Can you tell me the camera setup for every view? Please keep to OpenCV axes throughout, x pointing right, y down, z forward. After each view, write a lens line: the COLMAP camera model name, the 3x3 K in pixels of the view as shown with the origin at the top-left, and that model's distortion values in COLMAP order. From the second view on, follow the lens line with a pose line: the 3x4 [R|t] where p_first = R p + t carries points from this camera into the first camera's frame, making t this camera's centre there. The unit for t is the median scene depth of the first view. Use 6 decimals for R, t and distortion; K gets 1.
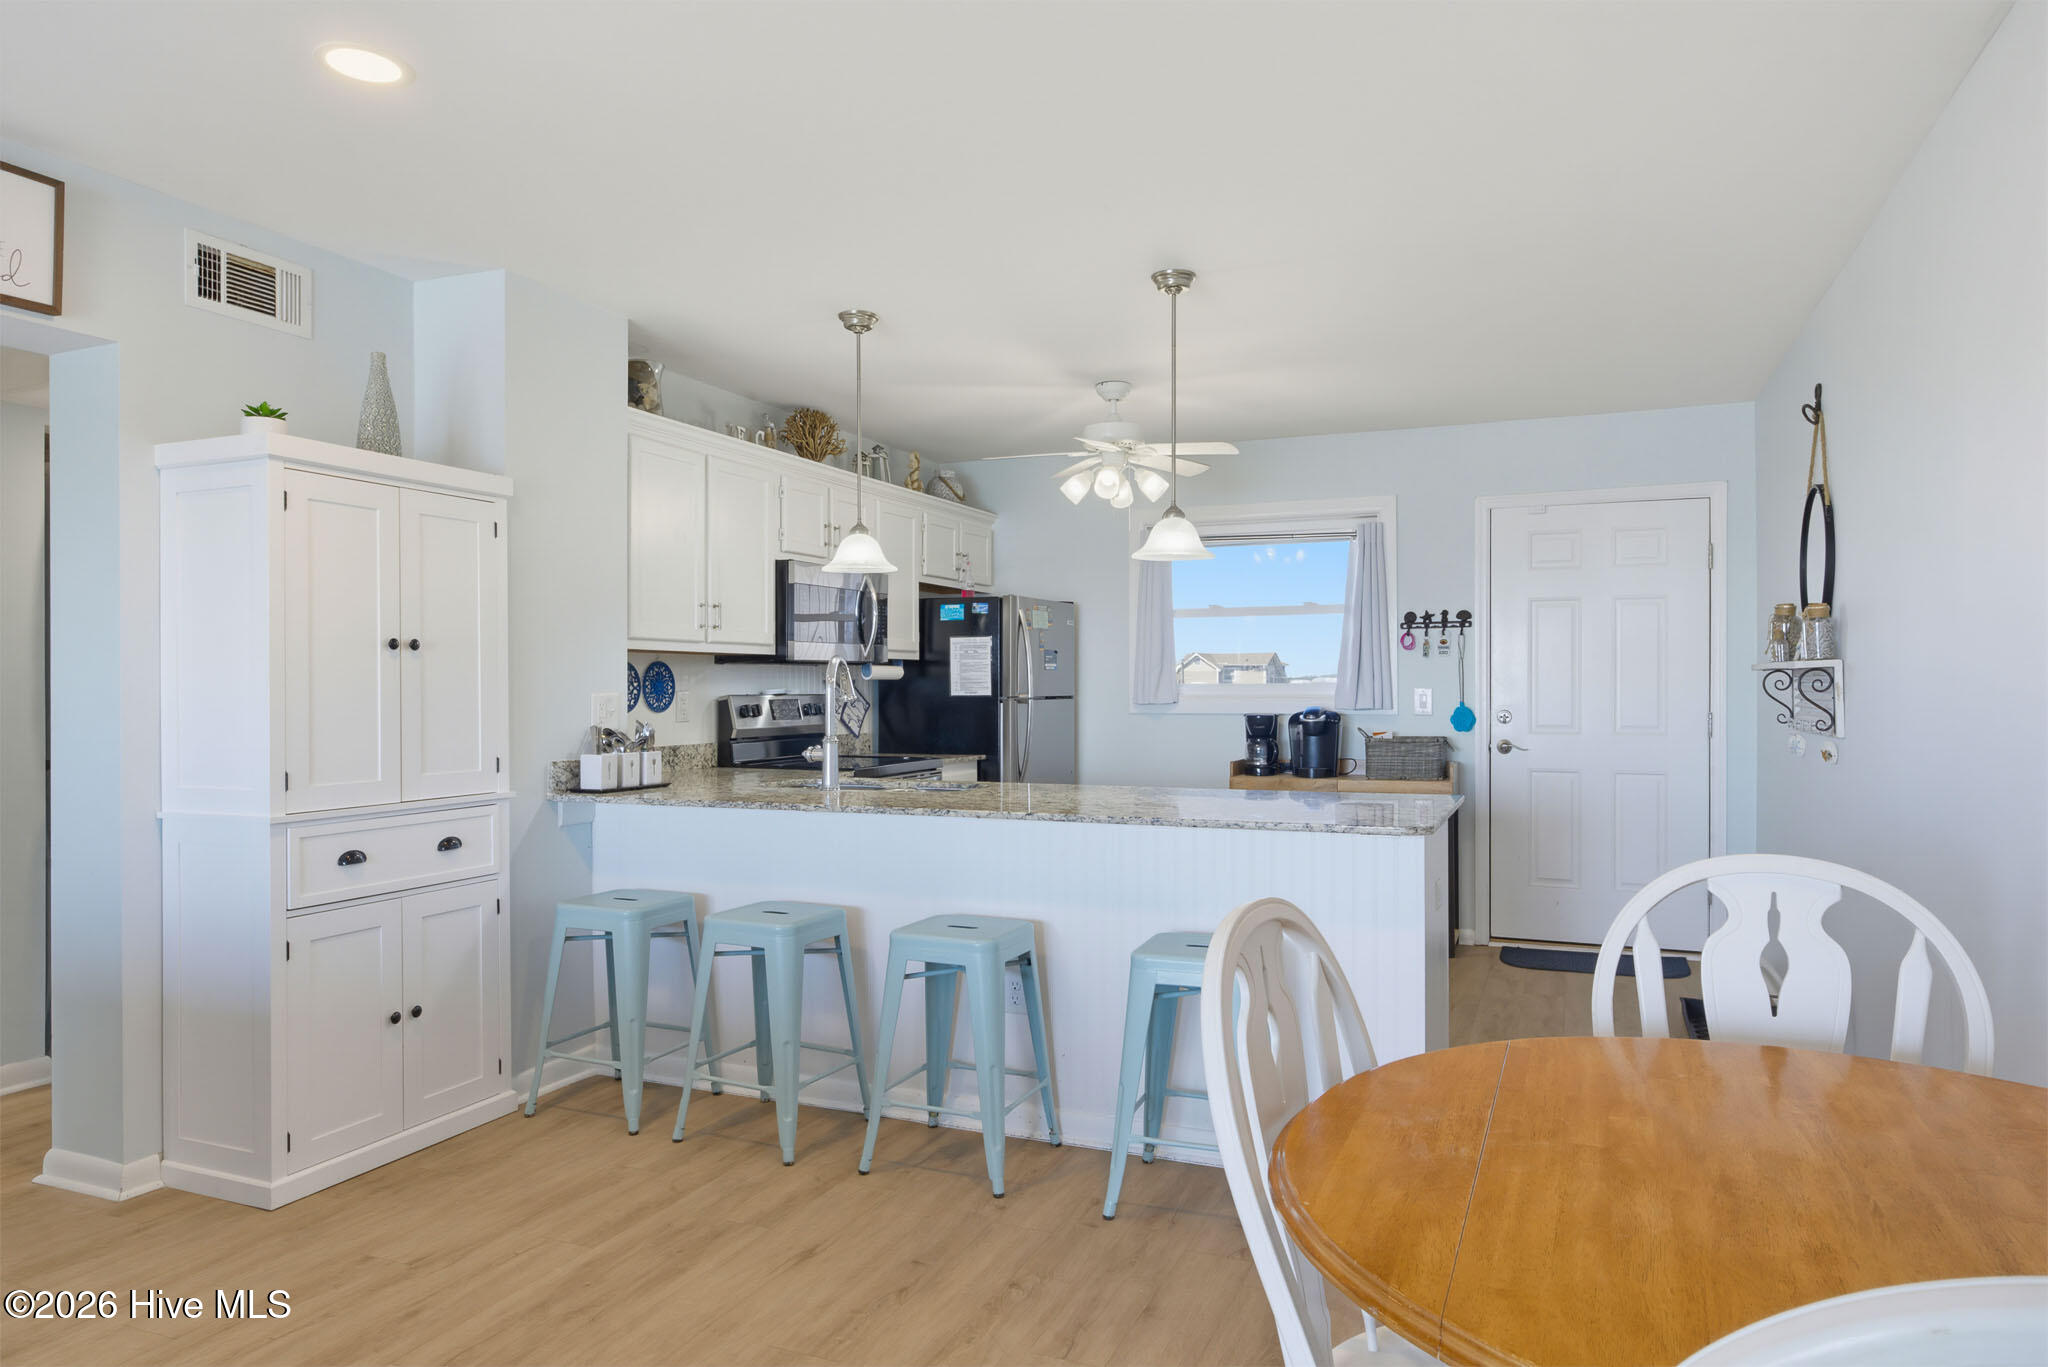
lens RADIAL K [[1281.6, 0, 1027.2], [0, 1281.6, 687.4], [0, 0, 1]] dist [-0.010253, 0.008137]
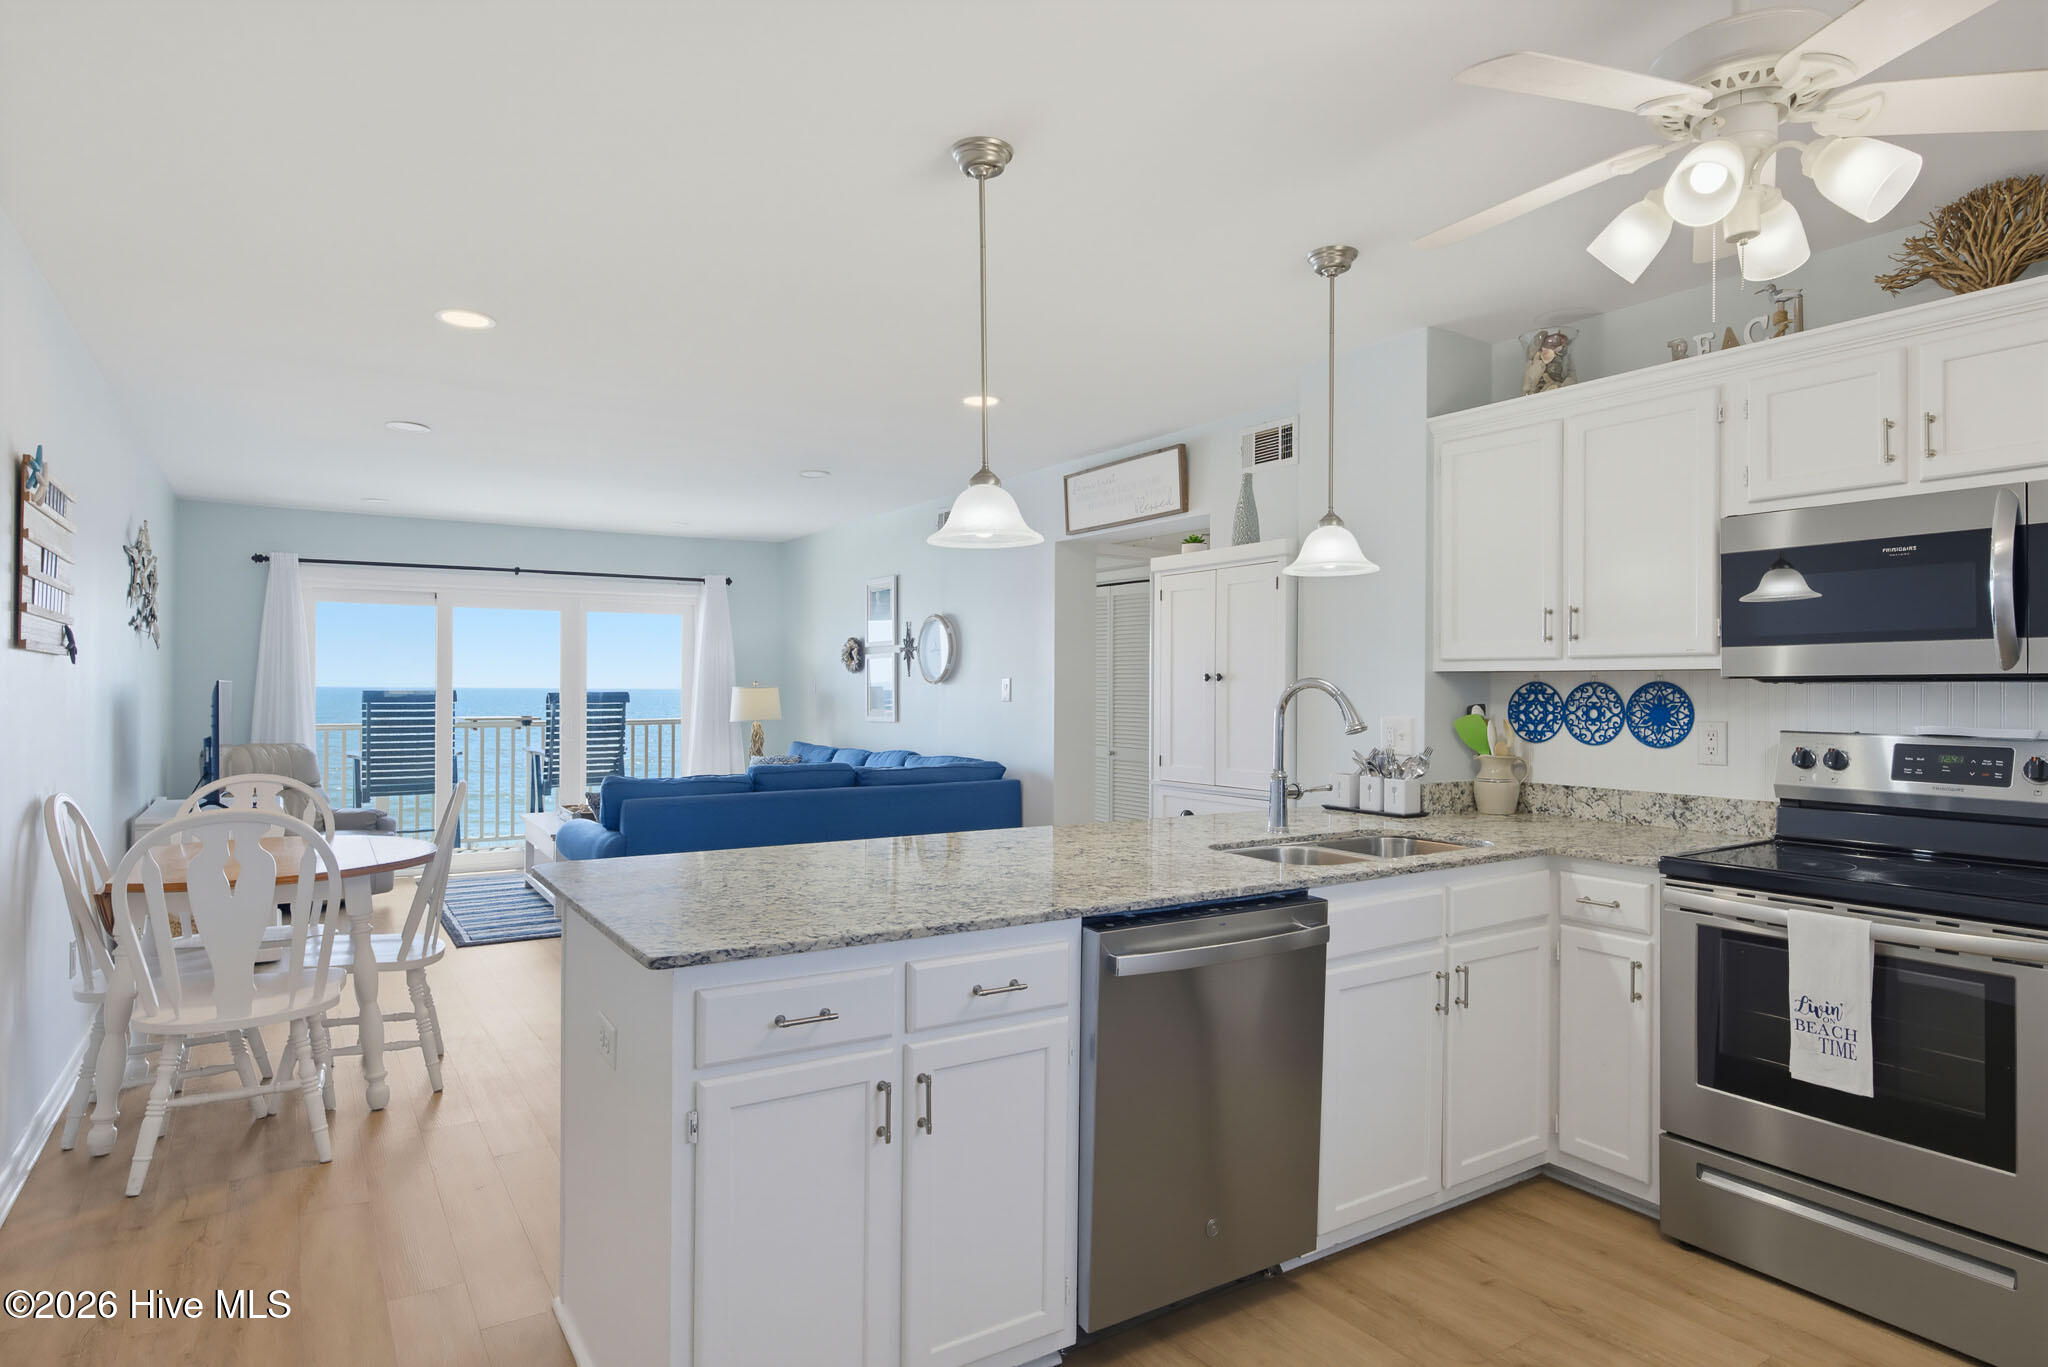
lens RADIAL K [[1131.3, 0, 1025.8], [0, 1131.3, 684.4], [0, 0, 1]] dist [-0.014173, 0.009735]
pose [[-0.559007, -0.002096, -0.829160, 0.451296], [-0.004063, 0.999992, 0.000211, -0.016061], [0.829153, 0.003487, -0.559011, 0.993491]]
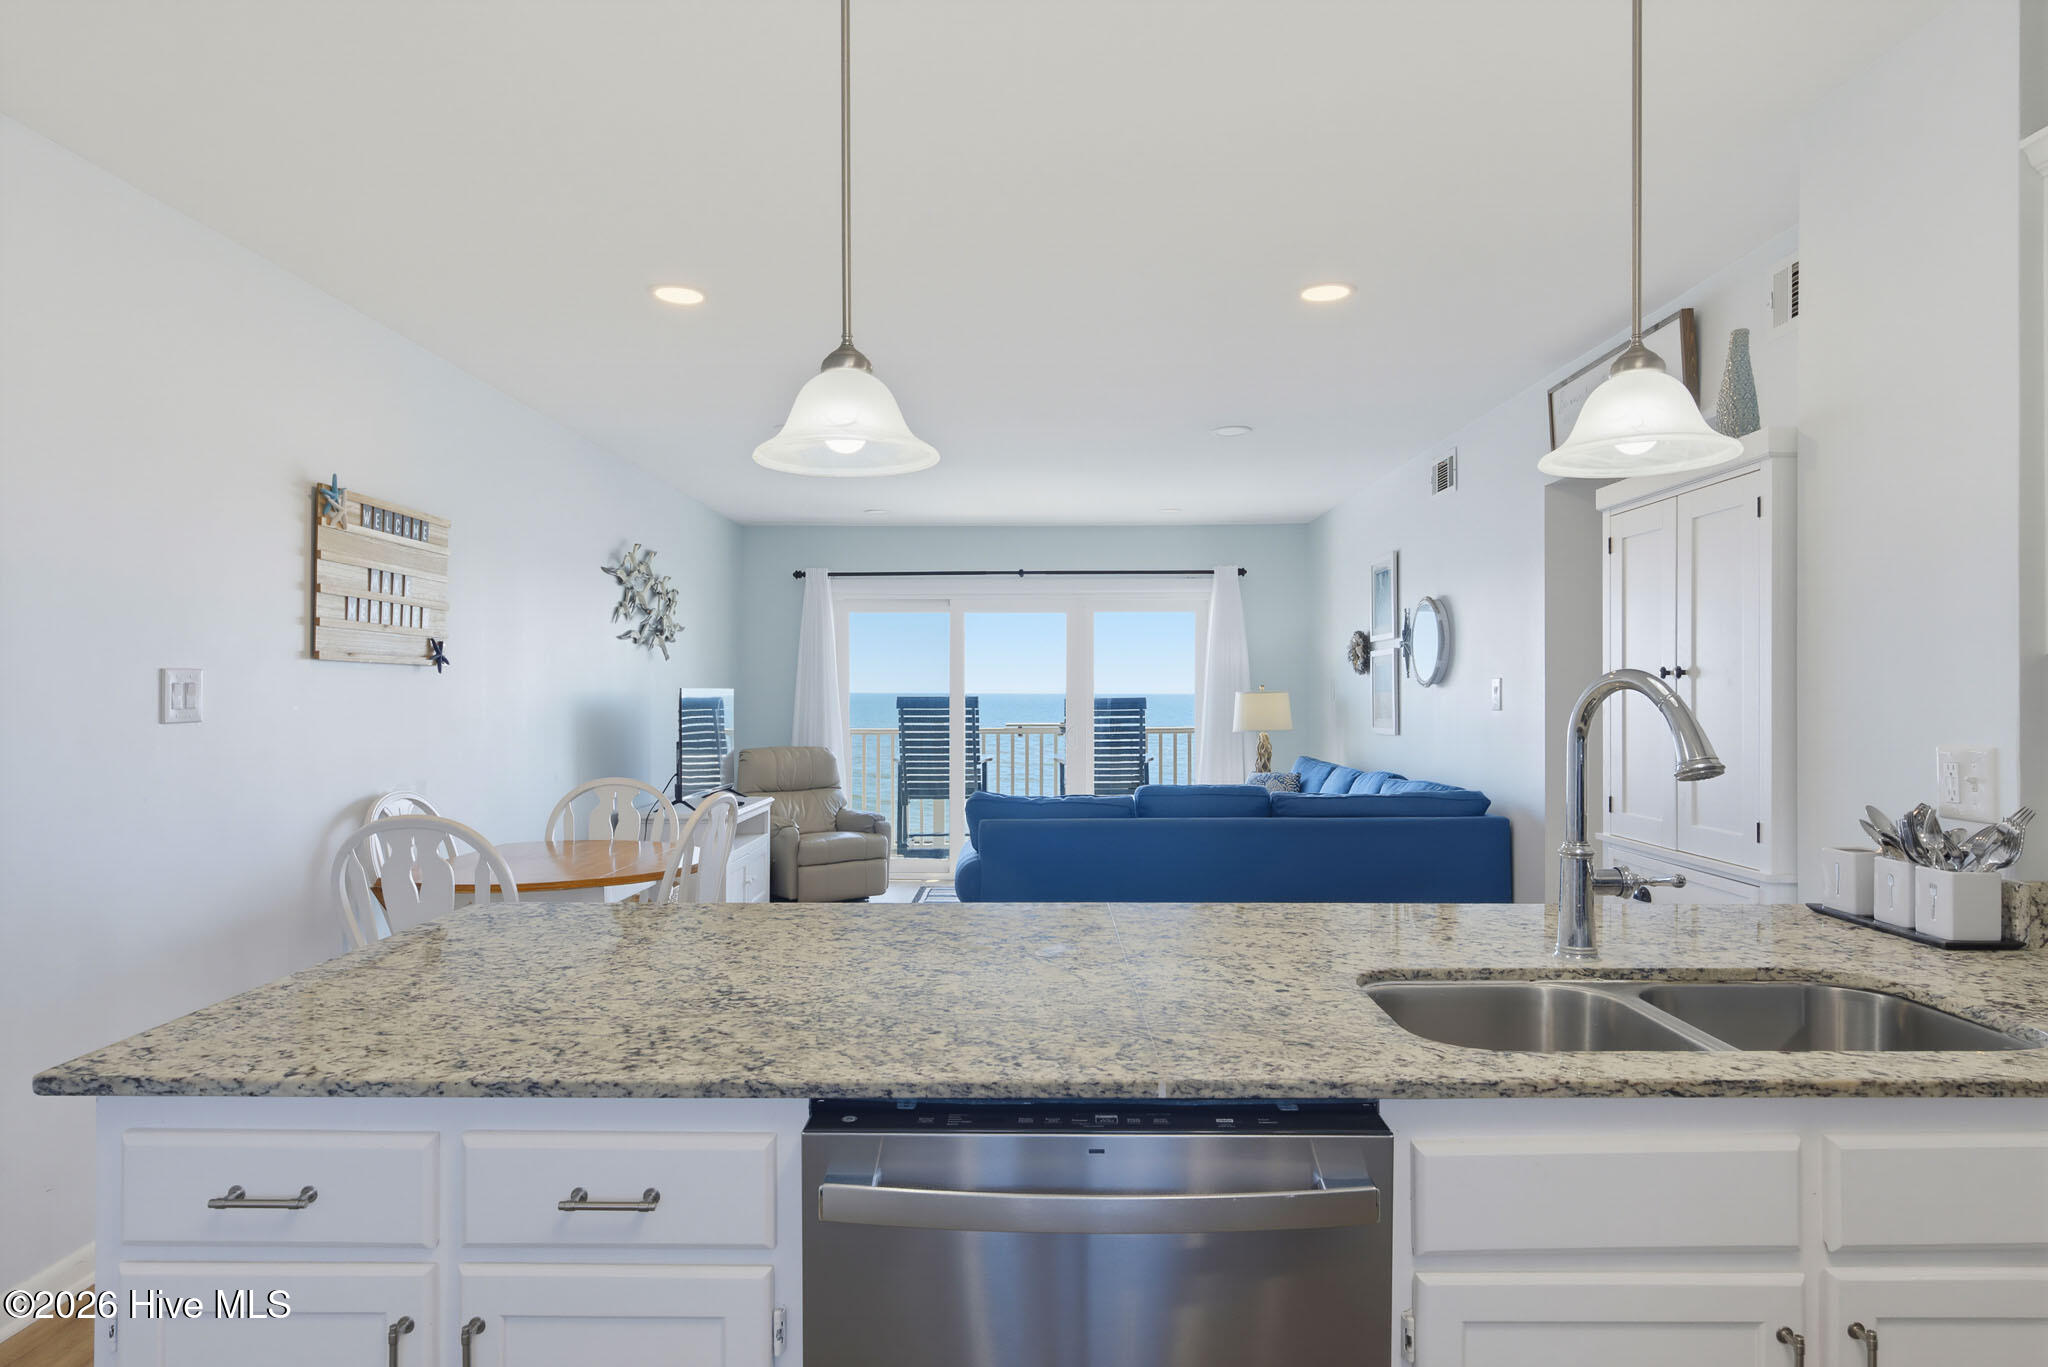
lens RADIAL K [[1196.3, 0, 1041.1], [0, 1196.3, 681.2], [0, 0, 1]] dist [-0.003239, 0.002364]
pose [[-0.919795, -0.001098, -0.392399, 0.156970], [0.001485, 0.999979, -0.006277, -0.014835], [0.392397, -0.006356, -0.919774, 1.025033]]
